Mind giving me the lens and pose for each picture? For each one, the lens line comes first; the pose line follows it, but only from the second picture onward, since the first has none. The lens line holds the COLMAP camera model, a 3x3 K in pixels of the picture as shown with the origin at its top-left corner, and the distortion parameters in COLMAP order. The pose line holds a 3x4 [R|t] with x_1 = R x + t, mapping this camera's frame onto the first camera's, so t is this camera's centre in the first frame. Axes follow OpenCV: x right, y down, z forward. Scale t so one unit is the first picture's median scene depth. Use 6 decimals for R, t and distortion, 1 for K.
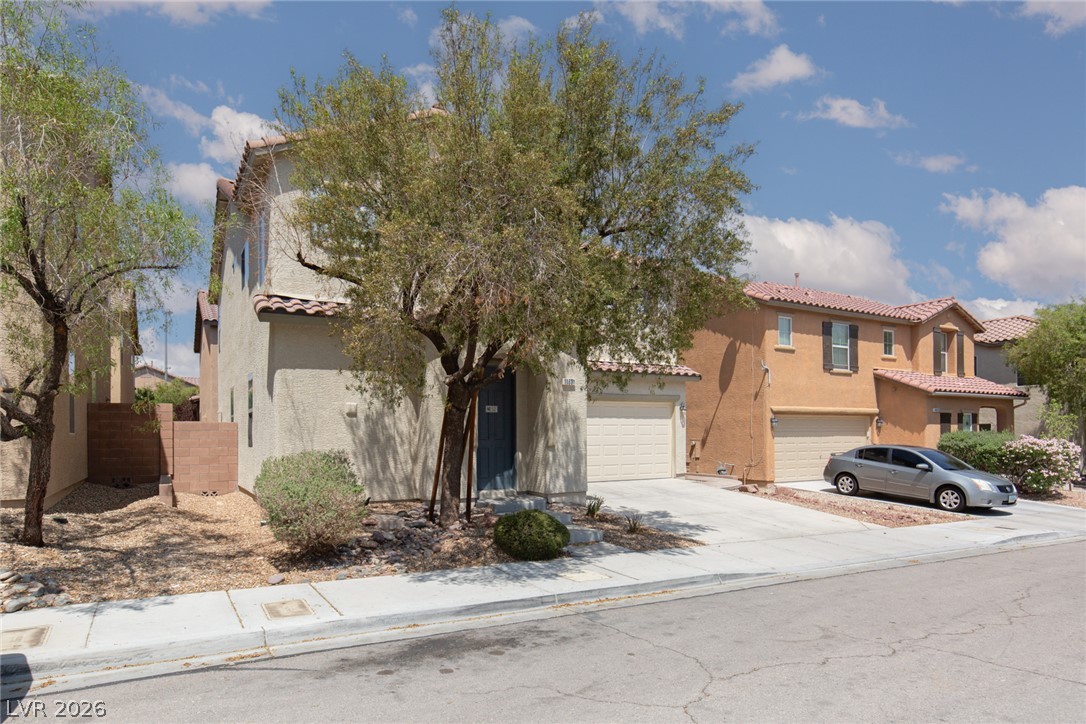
lens RADIAL K [[642.4, 0, 543.6], [0, 642.4, 388.6], [0, 0, 1]] dist [0.007097, 0.001285]
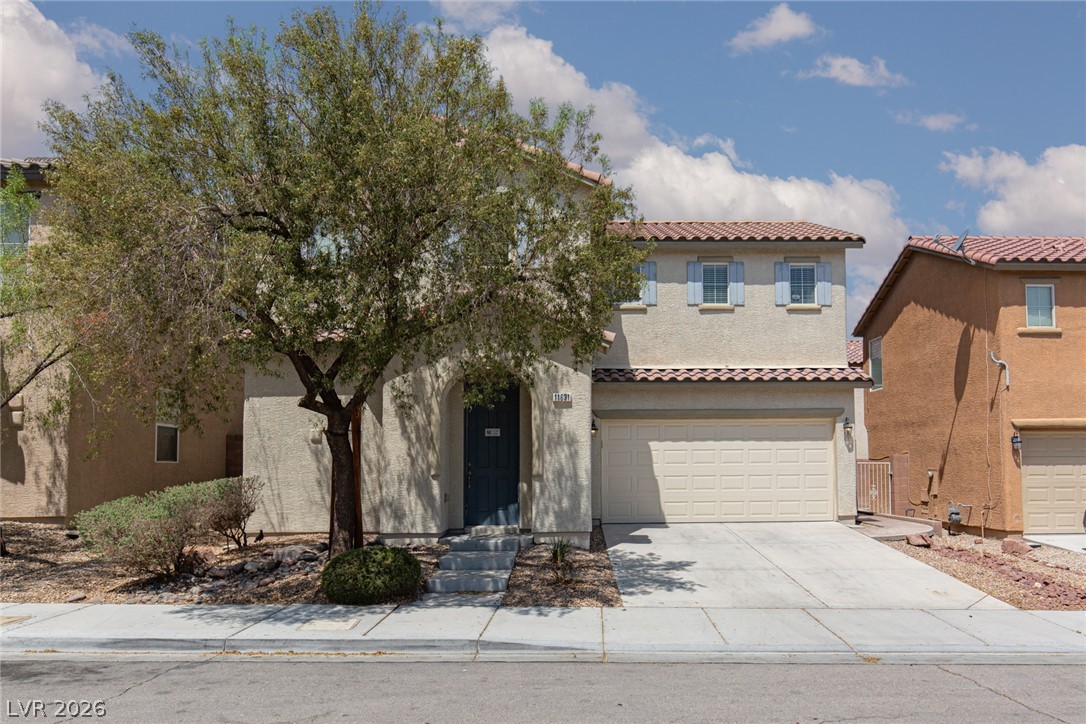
lens RADIAL K [[738.6, 0, 544.0], [0, 738.6, 377.2], [0, 0, 1]] dist [-0.000516, -0.000966]
pose [[0.885647, -0.057203, -0.460823, 0.469880], [0.035393, 0.997812, -0.055839, 0.016105], [0.463009, 0.033144, 0.885734, 0.149111]]
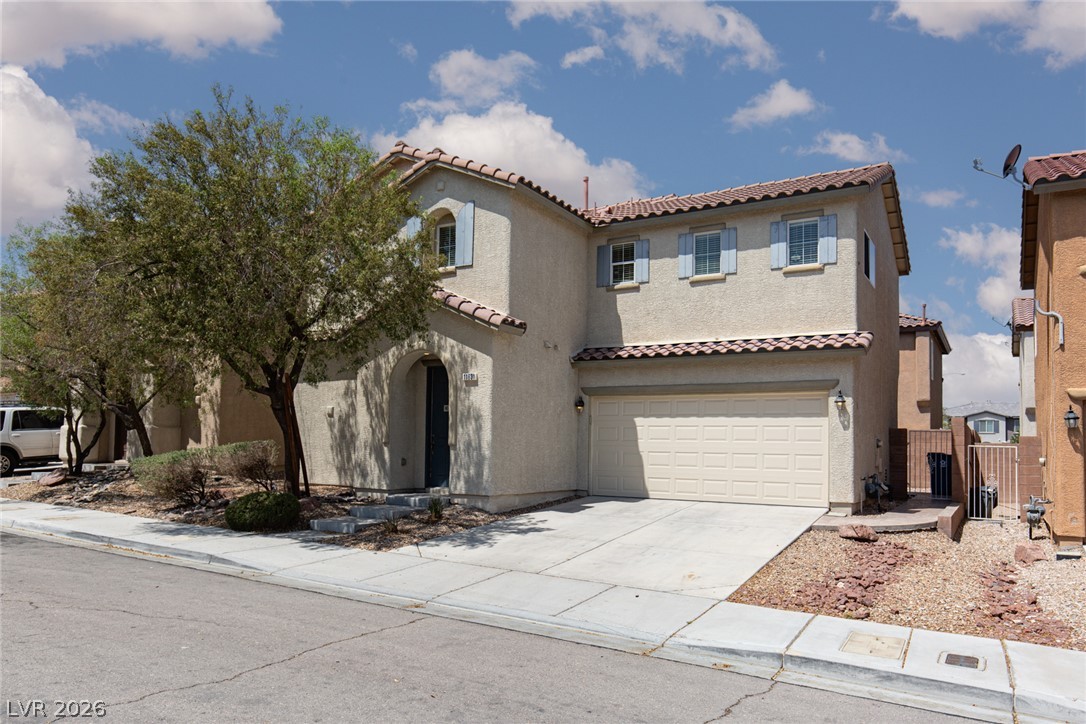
lens RADIAL K [[731.7, 0, 543.0], [0, 731.7, 362.0], [0, 0, 1]] dist [-0.002110, -0.000080]
pose [[0.502445, -0.085523, -0.860369, 1.045661], [0.041118, 0.996333, -0.075026, 0.053268], [0.863631, 0.002319, 0.504119, 0.563341]]
